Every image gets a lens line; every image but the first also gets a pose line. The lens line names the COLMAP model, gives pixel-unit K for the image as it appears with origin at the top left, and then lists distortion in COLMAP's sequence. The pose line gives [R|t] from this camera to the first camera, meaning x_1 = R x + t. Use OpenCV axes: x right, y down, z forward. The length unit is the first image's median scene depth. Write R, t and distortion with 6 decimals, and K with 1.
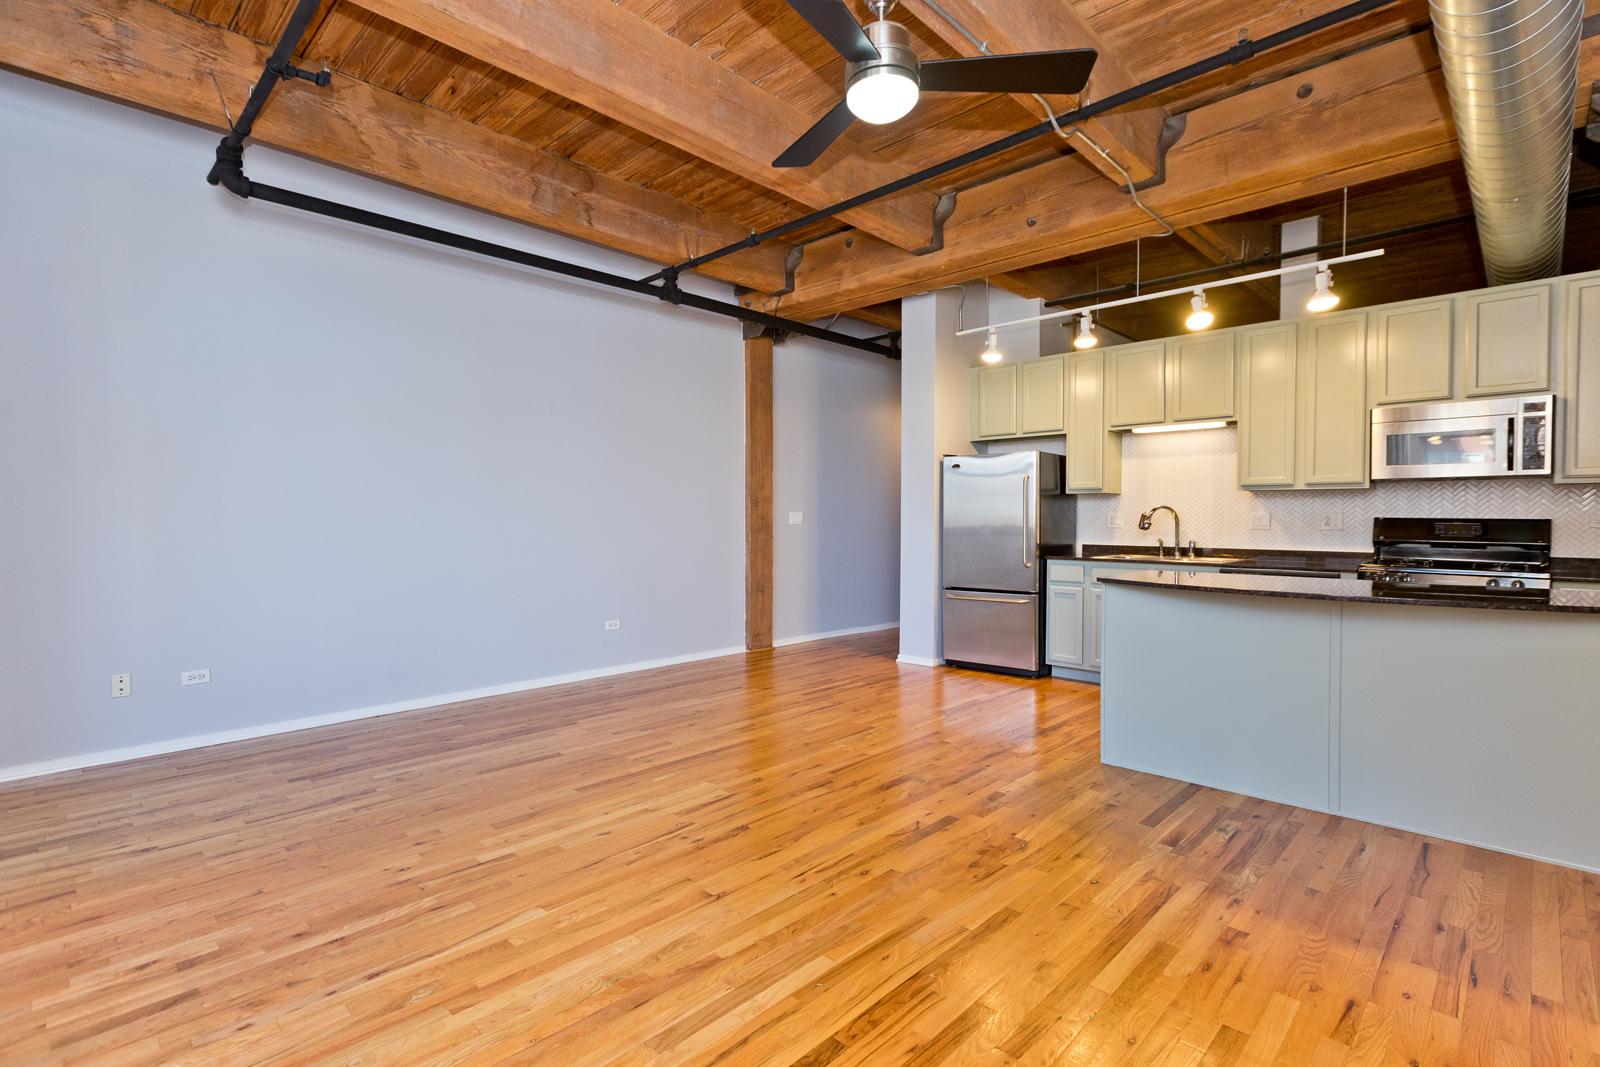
lens RADIAL K [[767.7, 0, 820.1], [0, 767.7, 531.5], [0, 0, 1]] dist [-0.002478, -0.000534]
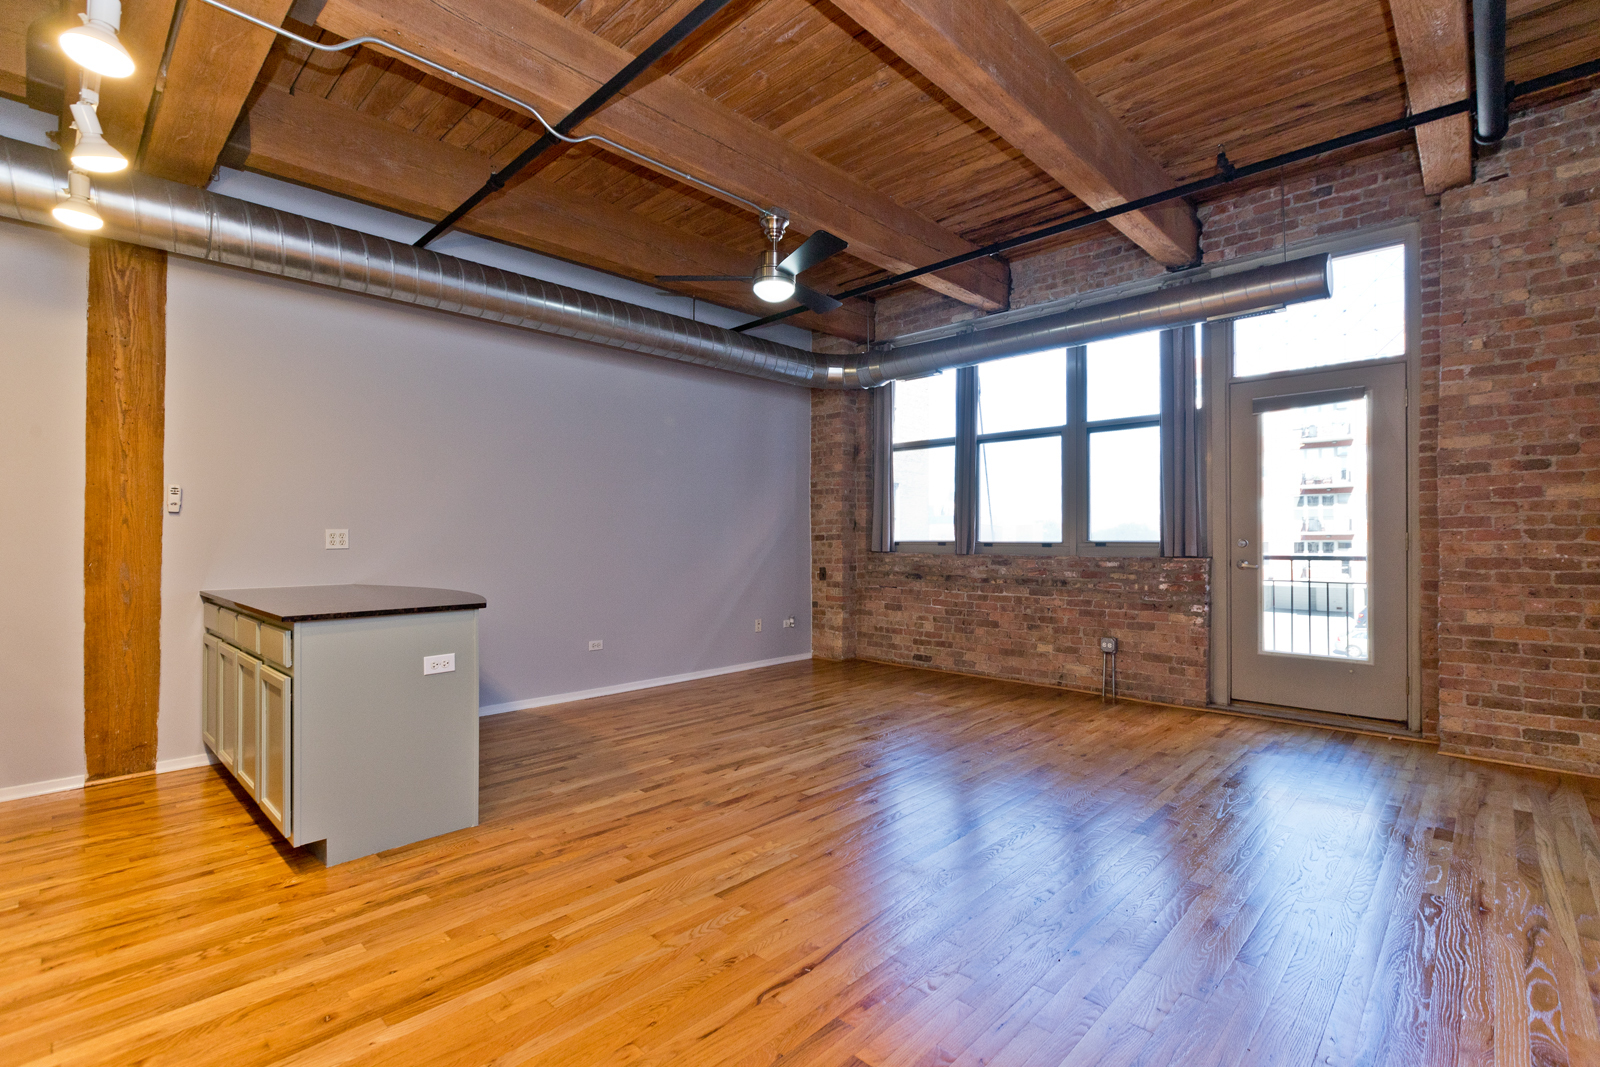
lens RADIAL K [[724.1, 0, 804.4], [0, 724.1, 534.9], [0, 0, 1]] dist [0.001627, 0.000585]
pose [[-0.999913, 0.001775, 0.013097, -0.004324], [0.001949, 0.999910, 0.013263, -0.031875], [-0.013073, 0.013287, -0.999826, 2.084021]]
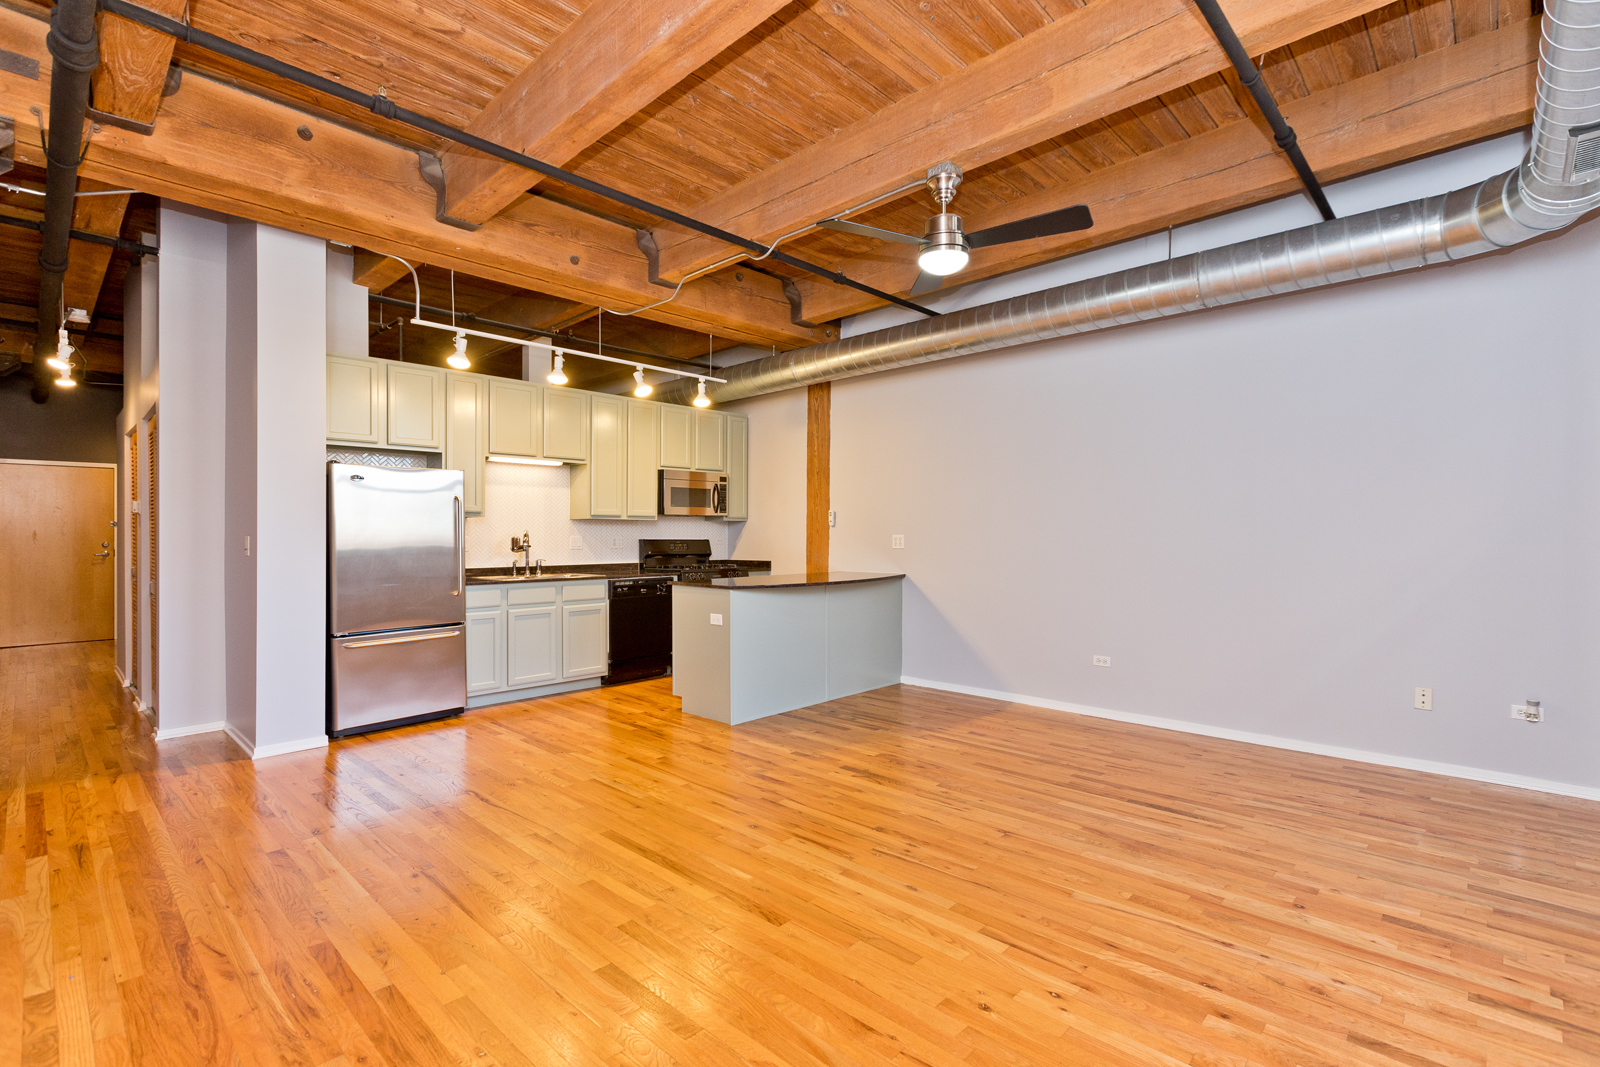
lens RADIAL K [[726.6, 0, 805.7], [0, 726.6, 530.7], [0, 0, 1]] dist [-0.000264, 0.000006]
pose [[0.001576, 0.004528, 0.999989, -1.046849], [0.019584, 0.999798, -0.004558, -0.033002], [-0.999807, 0.019591, 0.001487, 1.007648]]
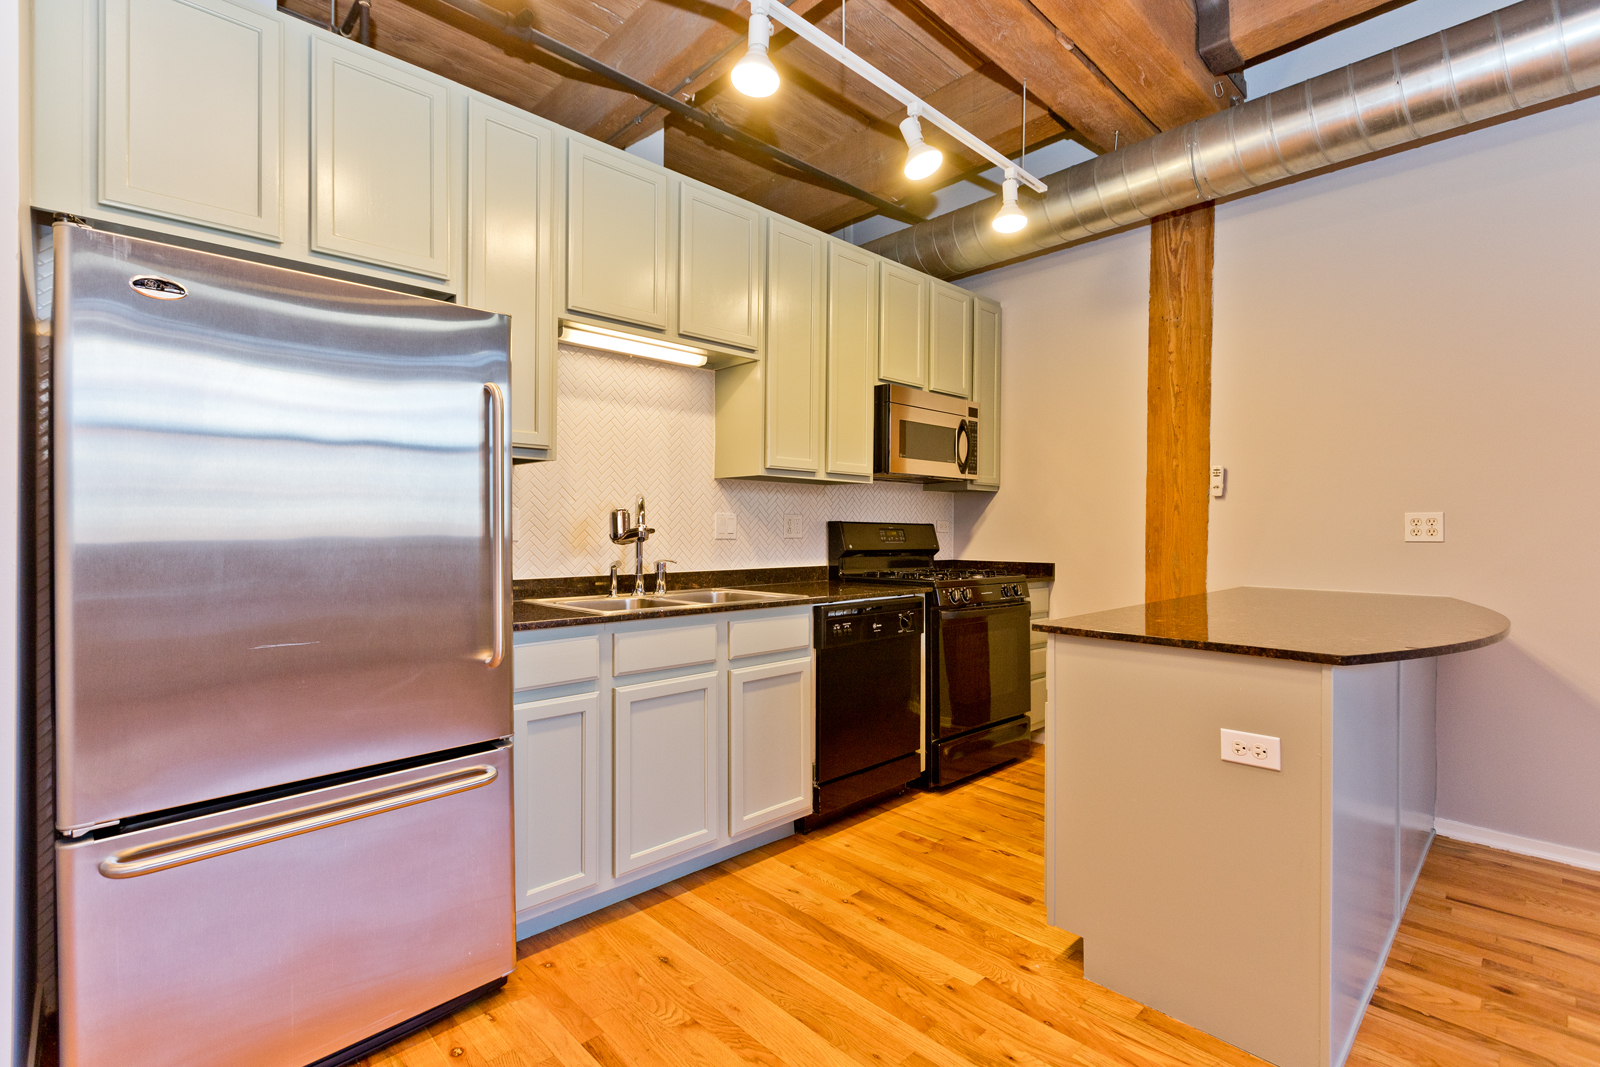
lens RADIAL K [[724.1, 0, 804.4], [0, 724.1, 534.9], [0, 0, 1]] dist [0.001627, 0.000585]
pose [[0.045412, -0.009253, 0.998926, -0.050628], [0.013870, 0.999867, 0.008631, -0.016518], [-0.998872, 0.013463, 0.045534, 1.483327]]
